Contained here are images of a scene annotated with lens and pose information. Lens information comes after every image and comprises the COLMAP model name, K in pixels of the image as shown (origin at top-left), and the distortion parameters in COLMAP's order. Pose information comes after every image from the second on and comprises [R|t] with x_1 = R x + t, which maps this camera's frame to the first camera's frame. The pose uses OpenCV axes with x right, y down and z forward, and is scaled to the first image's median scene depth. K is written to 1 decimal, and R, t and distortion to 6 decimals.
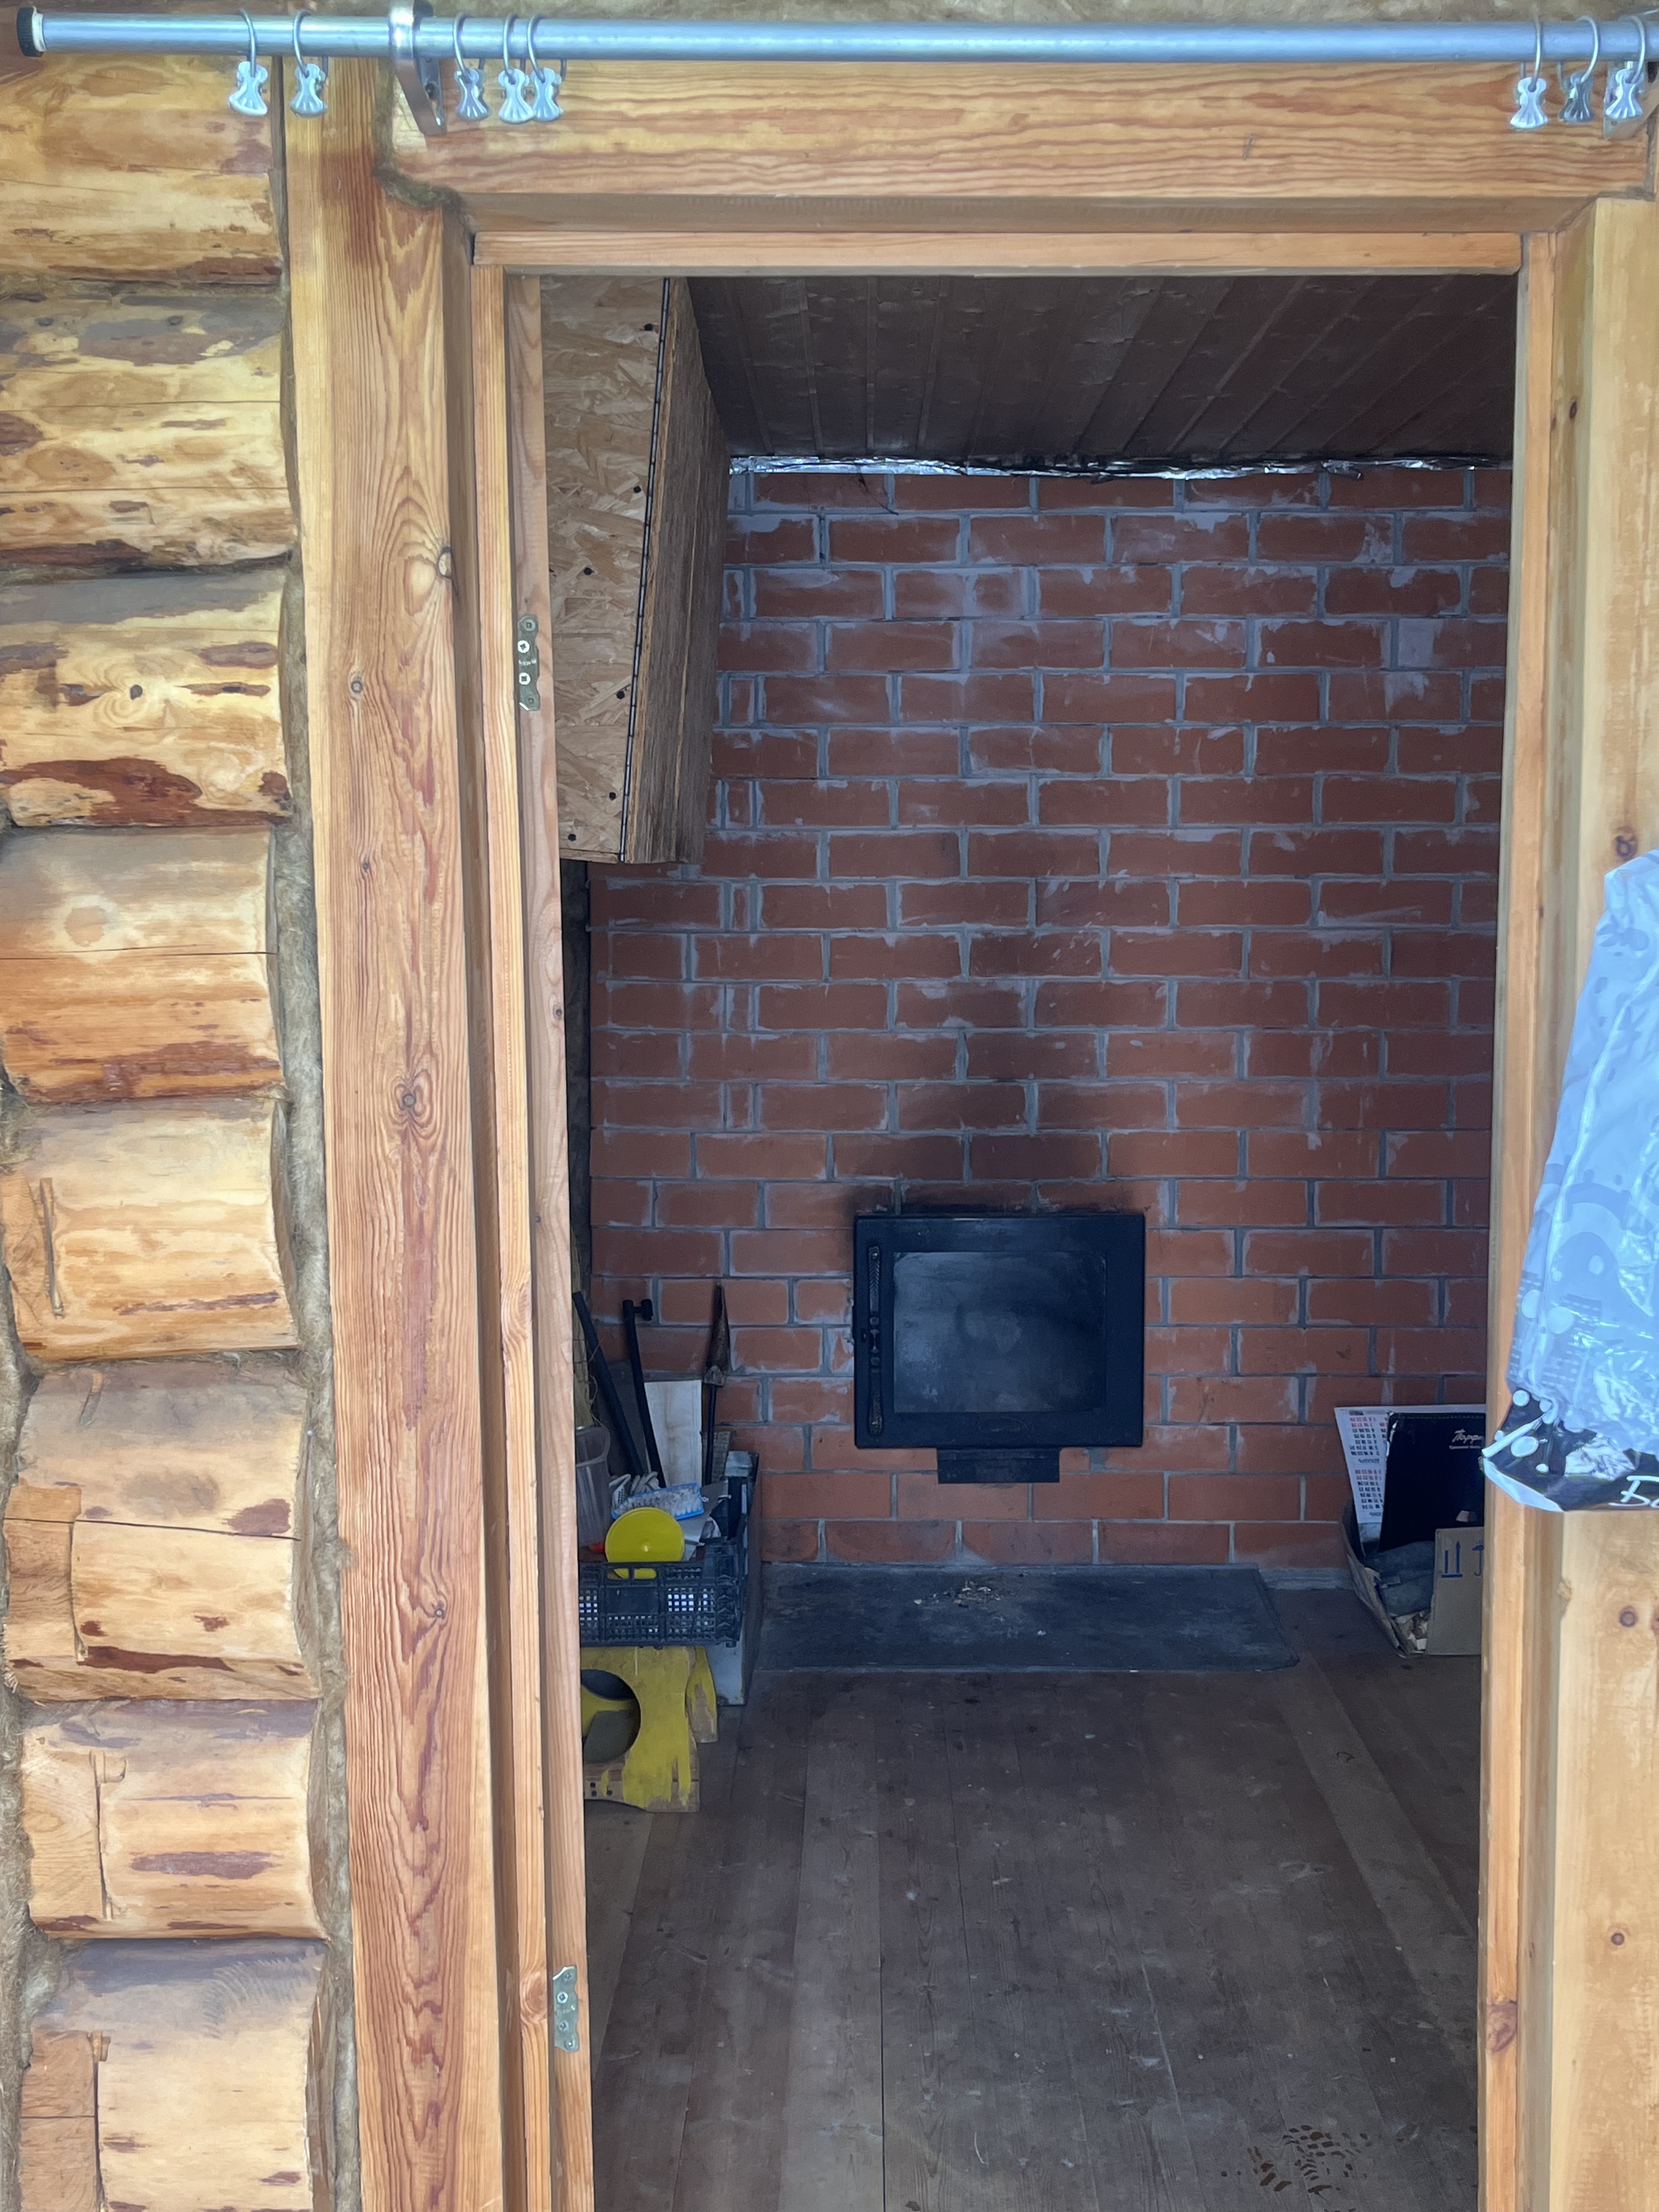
lens RADIAL K [[2410.3, 0, 803.9], [0, 2410.3, 1139.9], [0, 0, 1]] dist [0.036336, 0.000000]
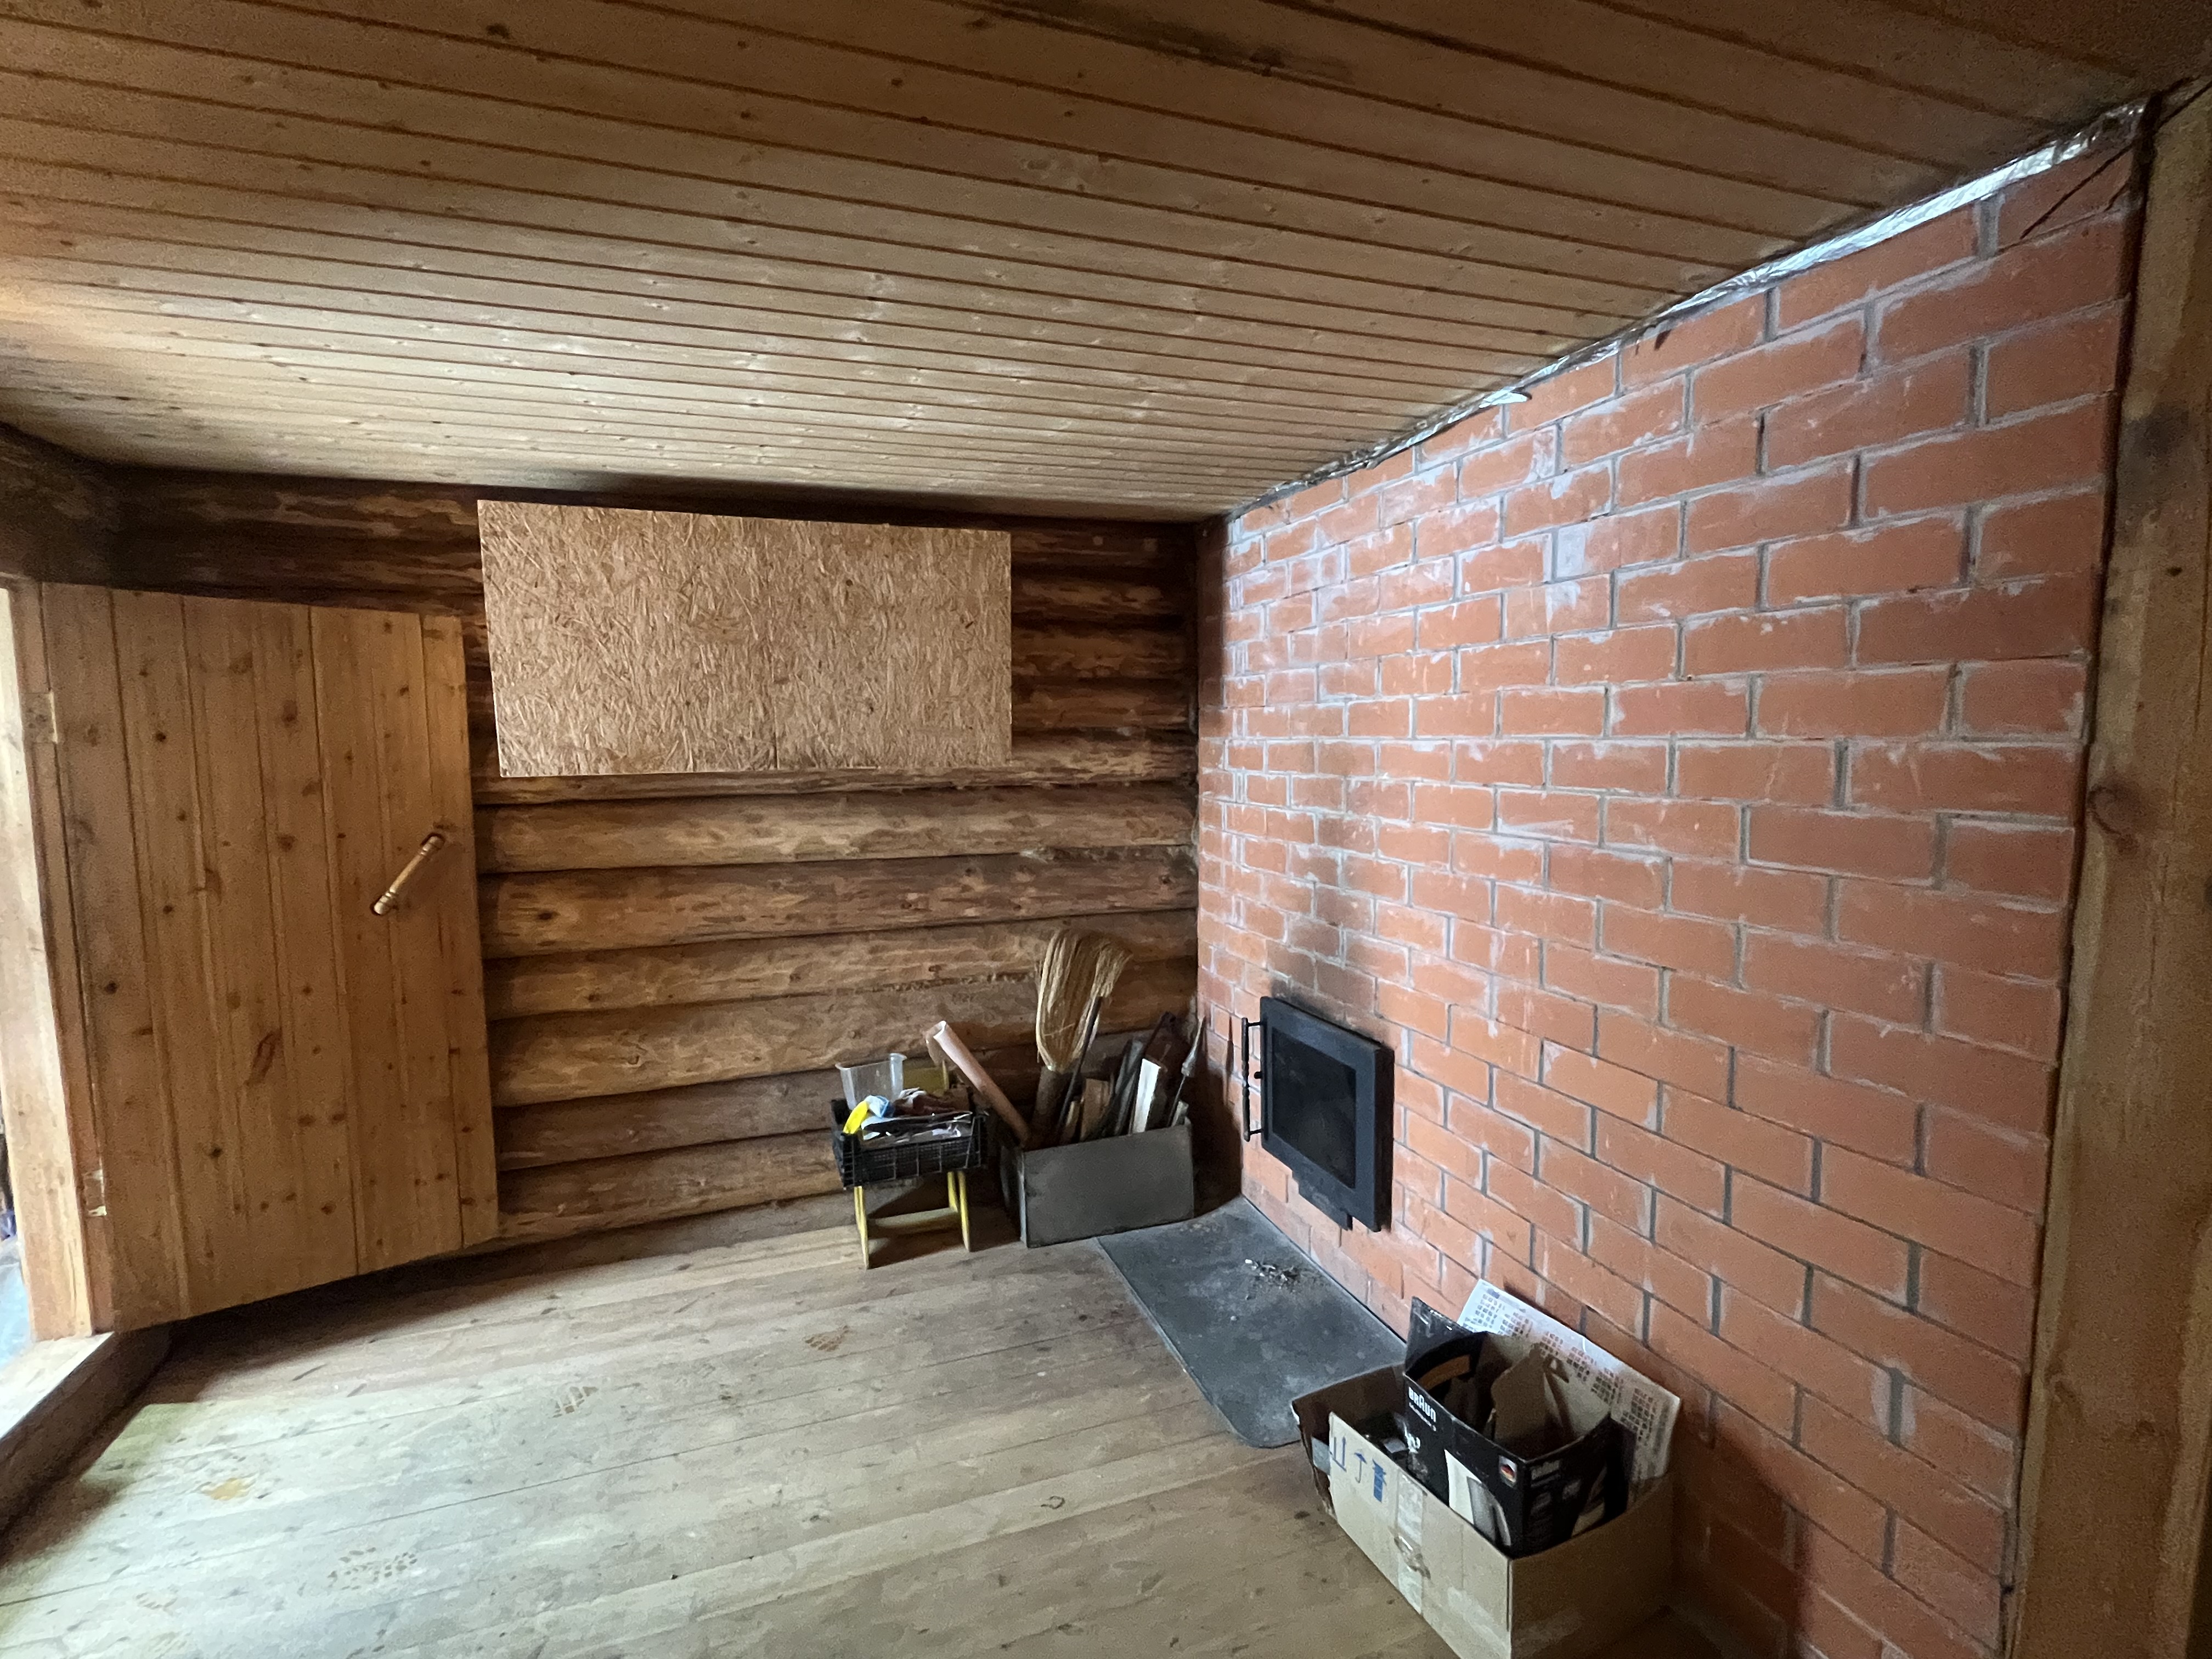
lens RADIAL K [[999.8, 0, 1110.8], [0, 999.8, 832.0], [0, 0, 1]] dist [-0.008374, 0.001881]
pose [[0.355644, 0.088402, -0.930431, 0.564814], [-0.094423, 0.993822, 0.058333, -0.098523], [0.929839, 0.067109, 0.361794, 0.684431]]
